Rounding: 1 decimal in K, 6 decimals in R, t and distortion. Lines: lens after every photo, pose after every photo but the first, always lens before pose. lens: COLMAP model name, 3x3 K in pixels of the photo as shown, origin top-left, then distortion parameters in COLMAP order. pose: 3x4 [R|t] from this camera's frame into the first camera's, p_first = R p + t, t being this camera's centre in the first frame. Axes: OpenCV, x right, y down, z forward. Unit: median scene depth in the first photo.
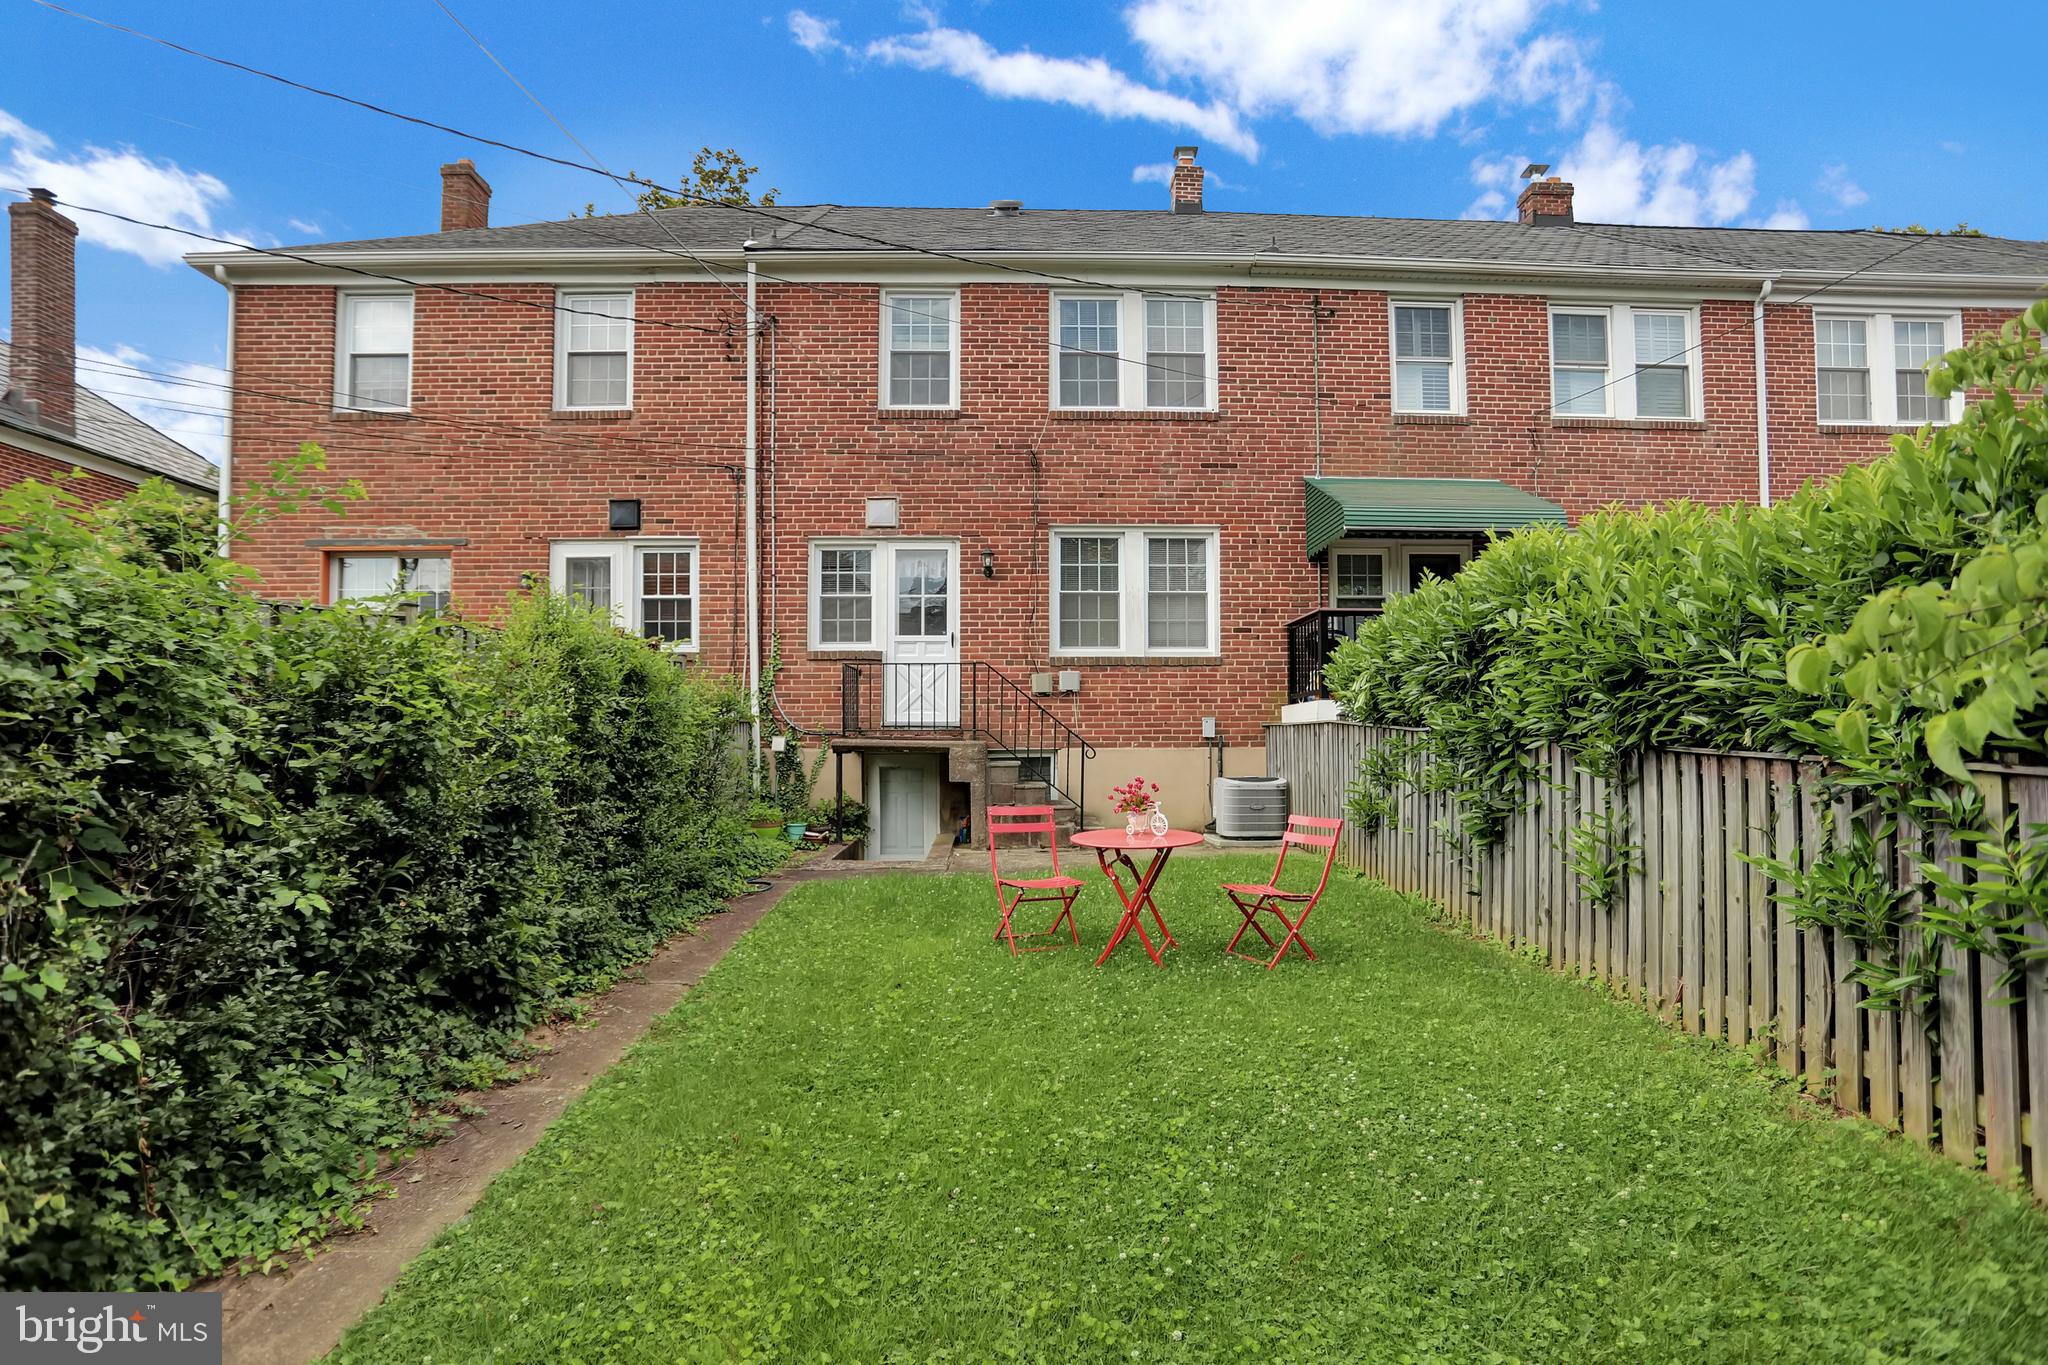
lens RADIAL K [[998.3, 0, 1023.9], [0, 998.3, 679.6], [0, 0, 1]] dist [-0.065196, 0.027523]
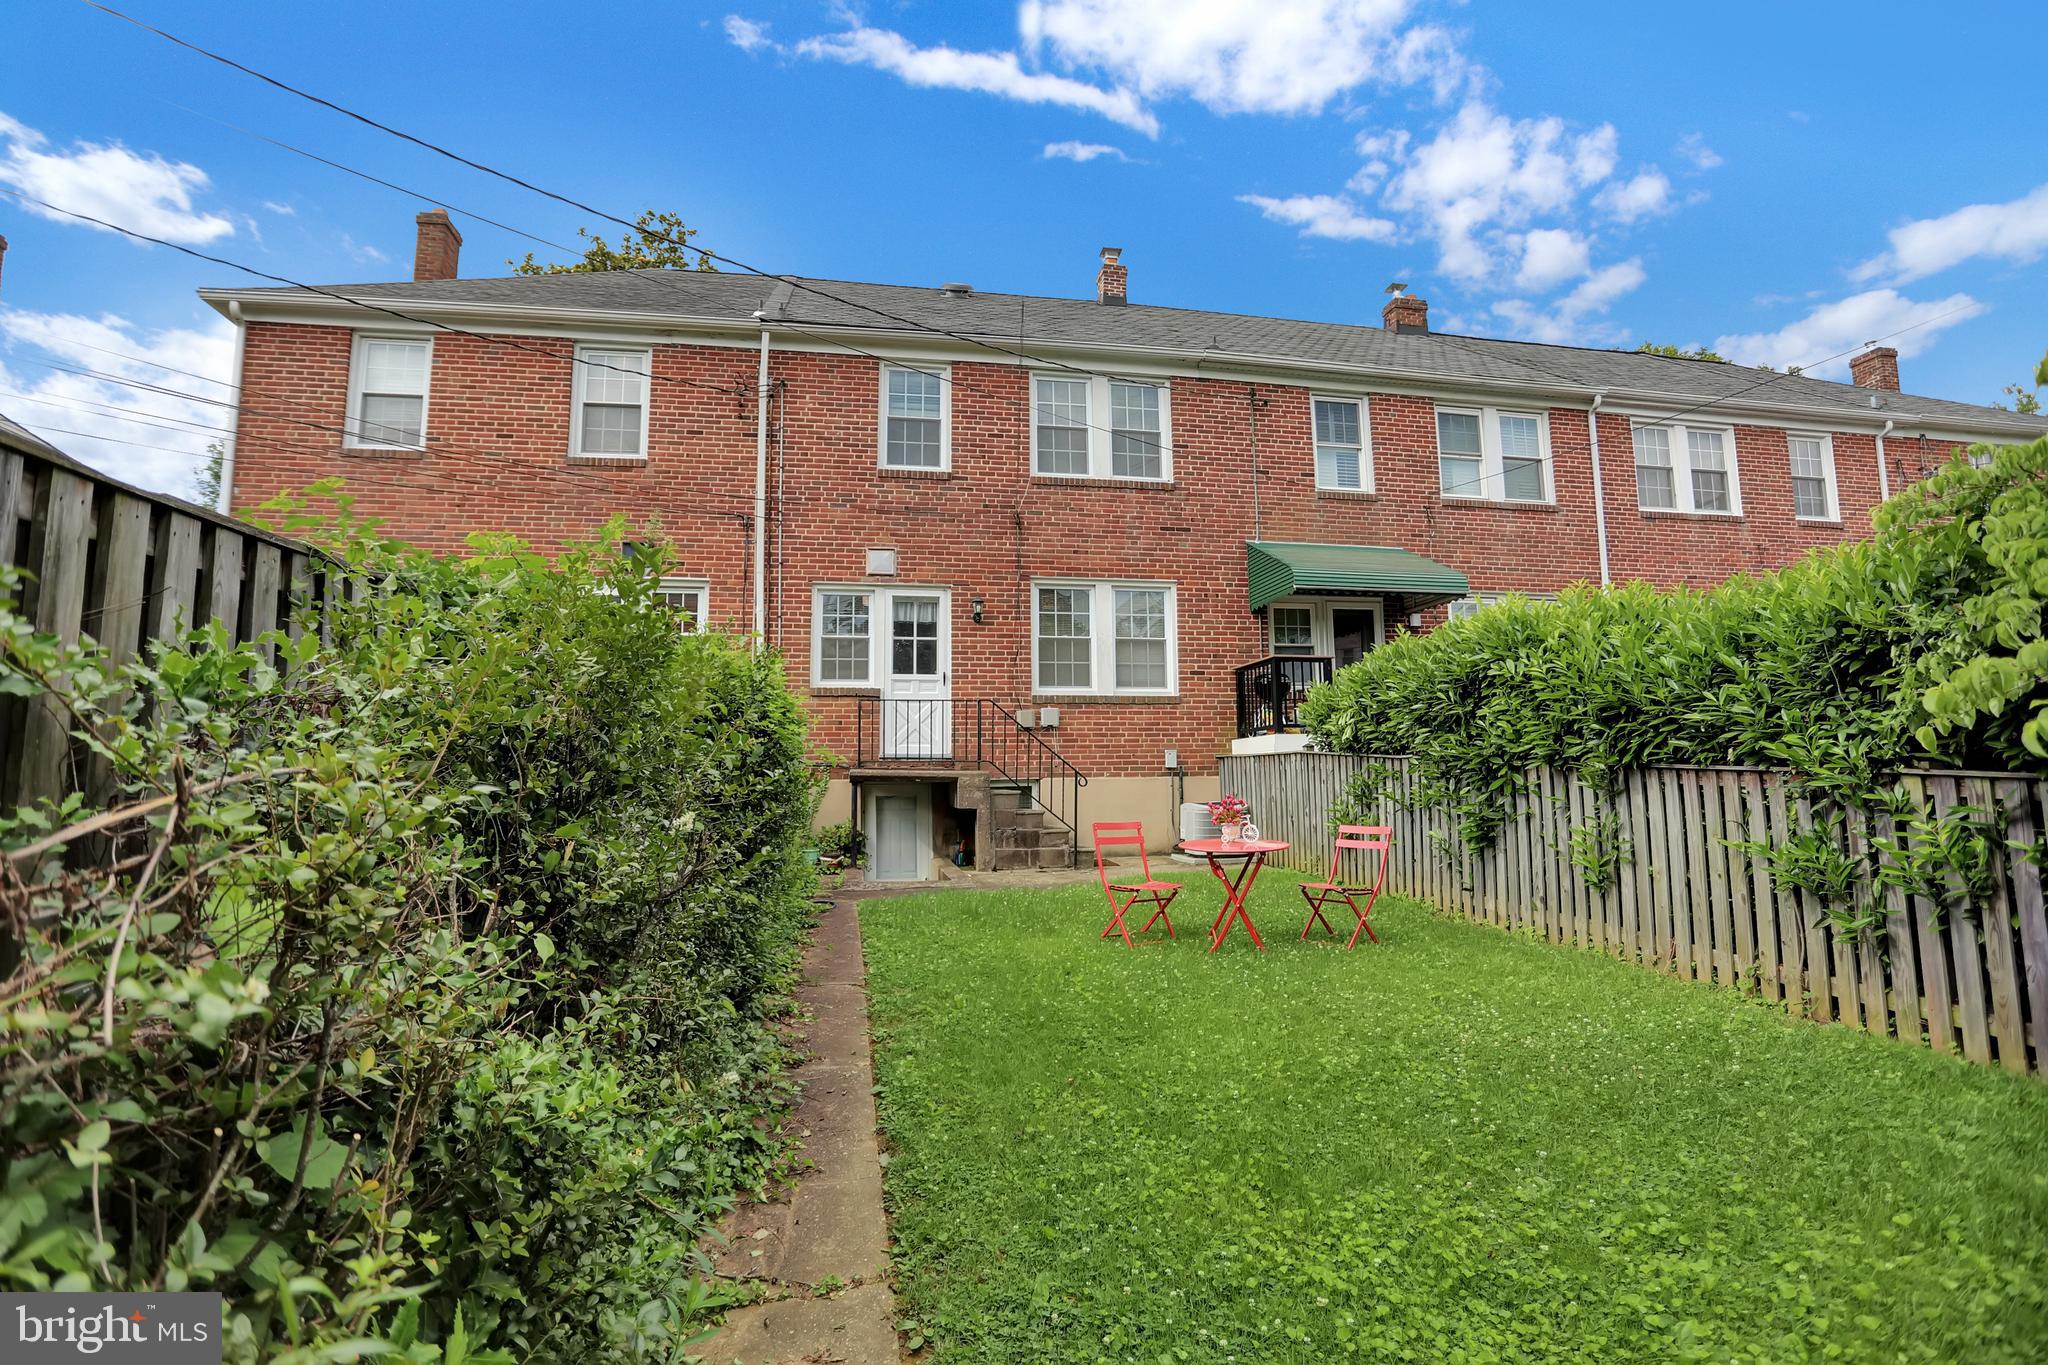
lens RADIAL K [[964.5, 0, 1016.6], [0, 964.5, 629.6], [0, 0, 1]] dist [-0.071260, 0.029226]
pose [[0.989065, 0.018273, 0.146341, -0.148863], [-0.004920, 0.995831, -0.091089, 0.002312], [-0.147395, 0.089372, 0.985032, -0.059498]]
